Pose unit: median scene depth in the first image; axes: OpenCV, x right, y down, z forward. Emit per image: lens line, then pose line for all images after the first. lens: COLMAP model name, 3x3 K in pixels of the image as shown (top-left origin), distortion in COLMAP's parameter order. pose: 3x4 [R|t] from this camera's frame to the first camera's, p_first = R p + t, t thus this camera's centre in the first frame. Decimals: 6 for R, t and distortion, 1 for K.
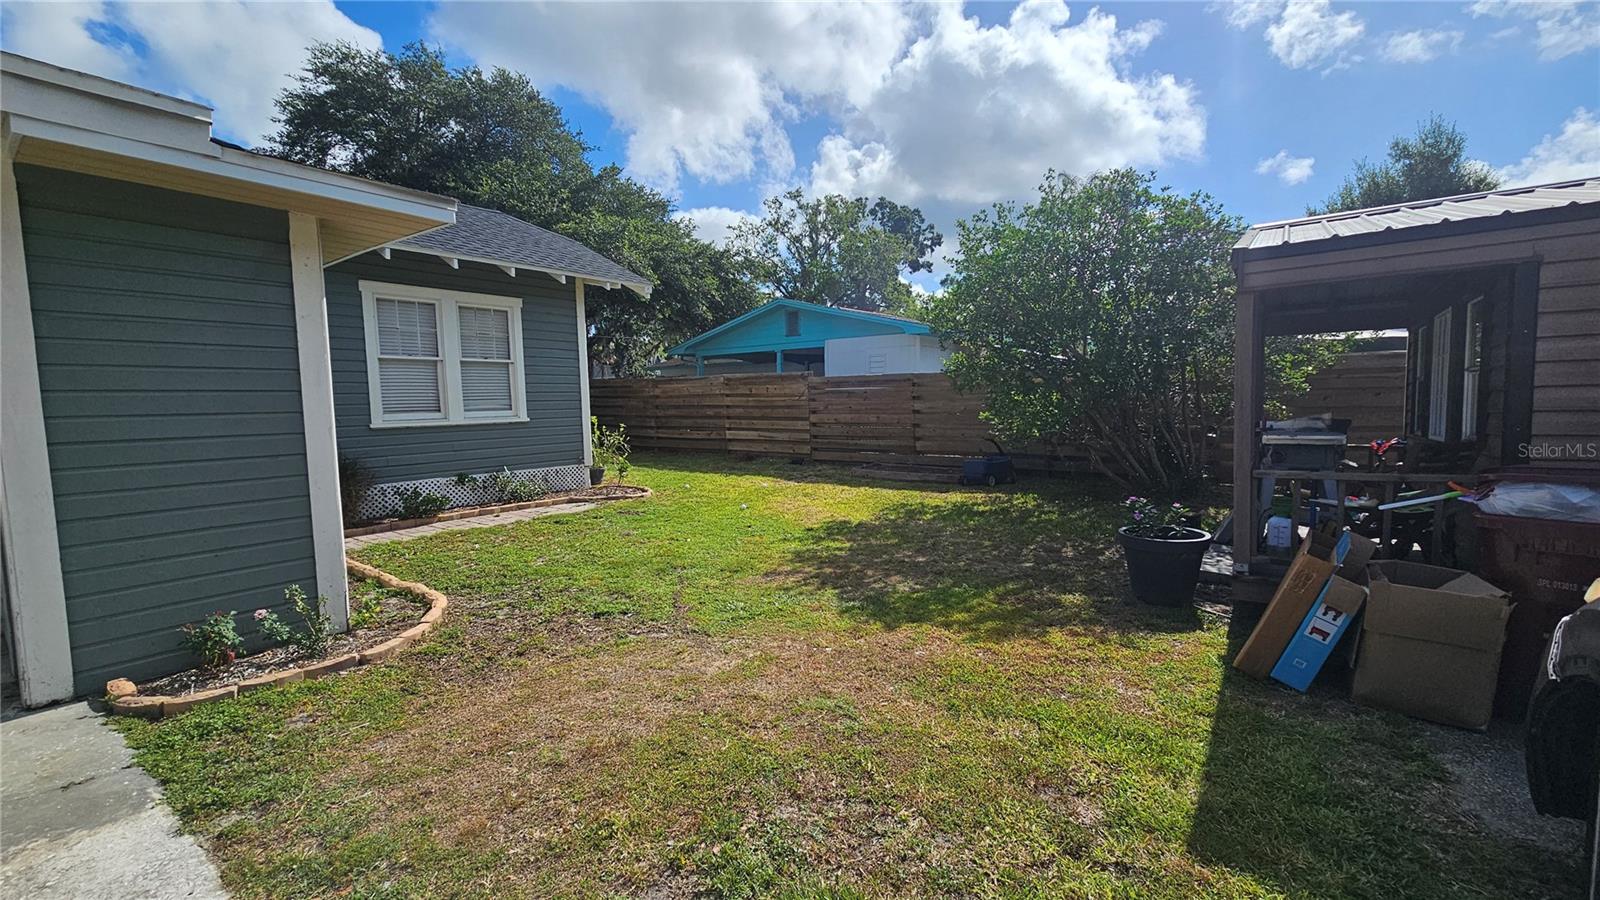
lens RADIAL K [[644.4, 0, 799.5], [0, 644.4, 450.7], [0, 0, 1]] dist [0.002040, -0.001179]
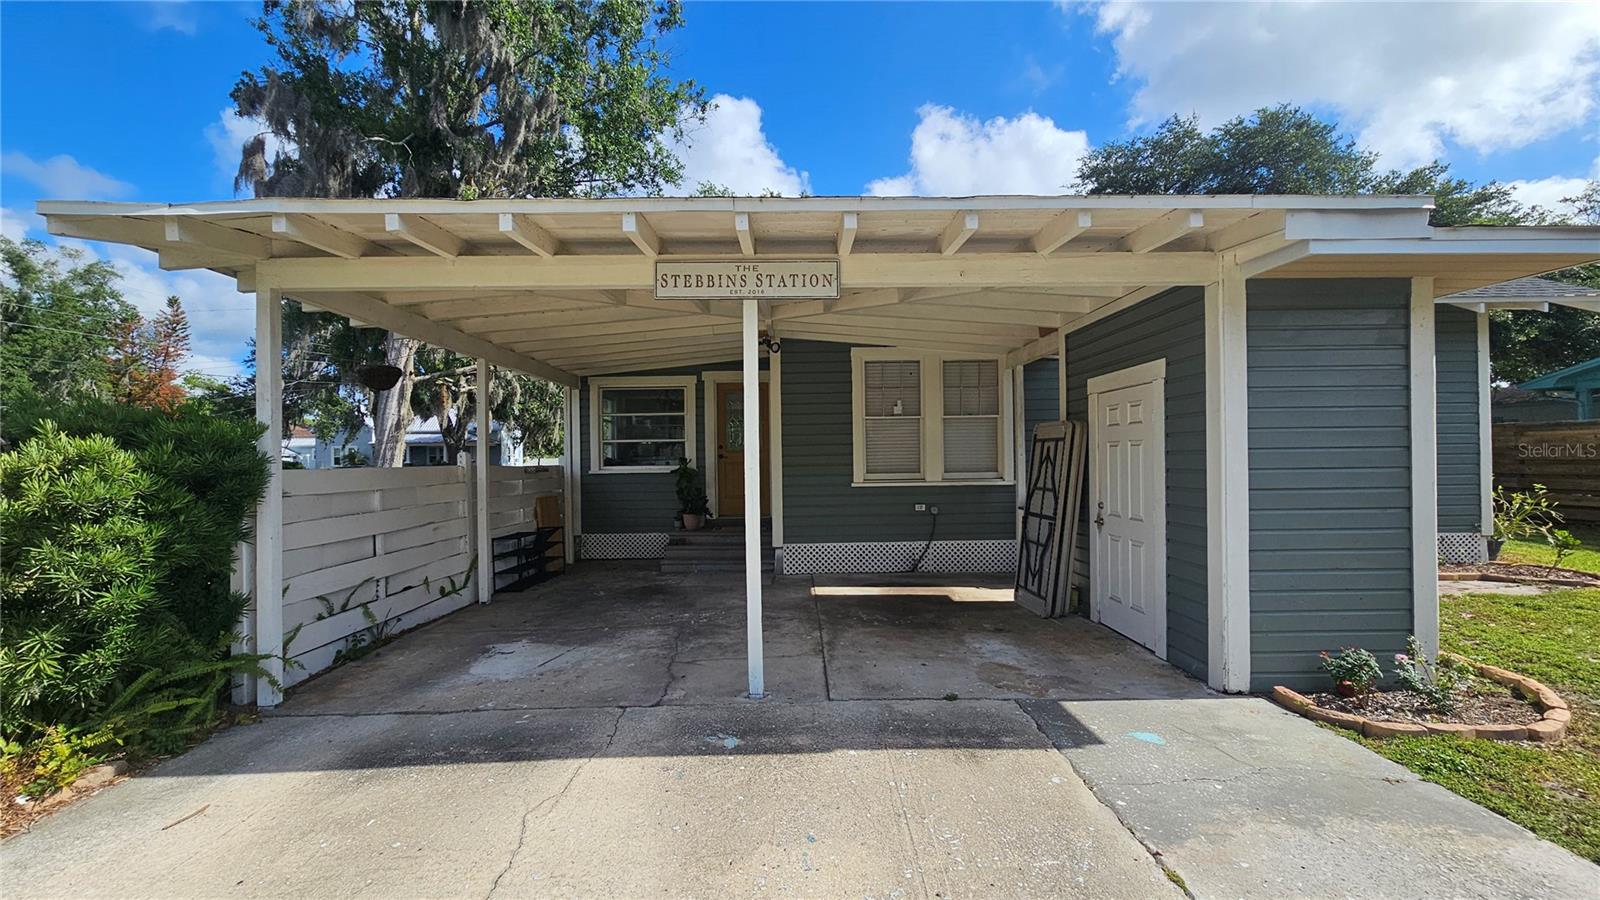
lens RADIAL K [[644.4, 0, 812.9], [0, 644.4, 453.6], [0, 0, 1]] dist [0.002040, -0.001179]
pose [[0.605937, 0.002823, -0.795508, -0.415037], [-0.061532, 0.997164, -0.043330, 0.017406], [0.793130, 0.075204, 0.604392, -0.301921]]
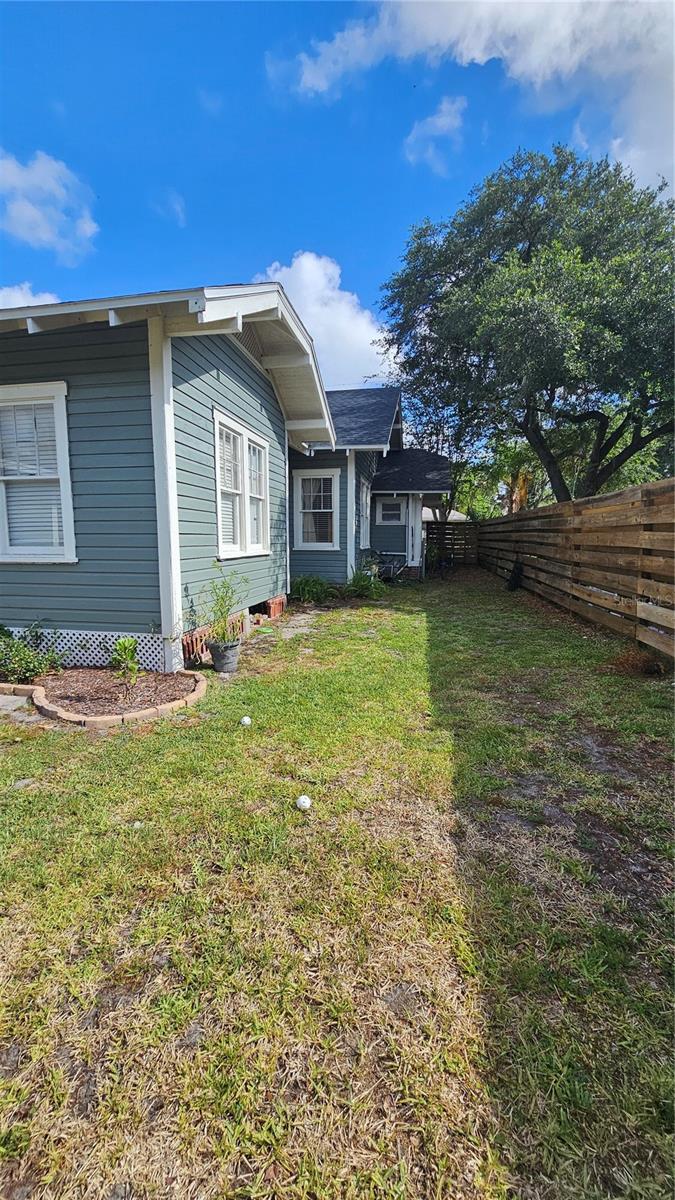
lens RADIAL K [[483.3, 0, 338.3], [0, 483.3, 599.9], [0, 0, 1]] dist [0.002040, -0.001179]
pose [[0.434160, 0.131138, -0.891240, 0.332623], [-0.080114, 0.991048, 0.106798, -0.160364], [0.897266, 0.025033, 0.440779, 1.946576]]
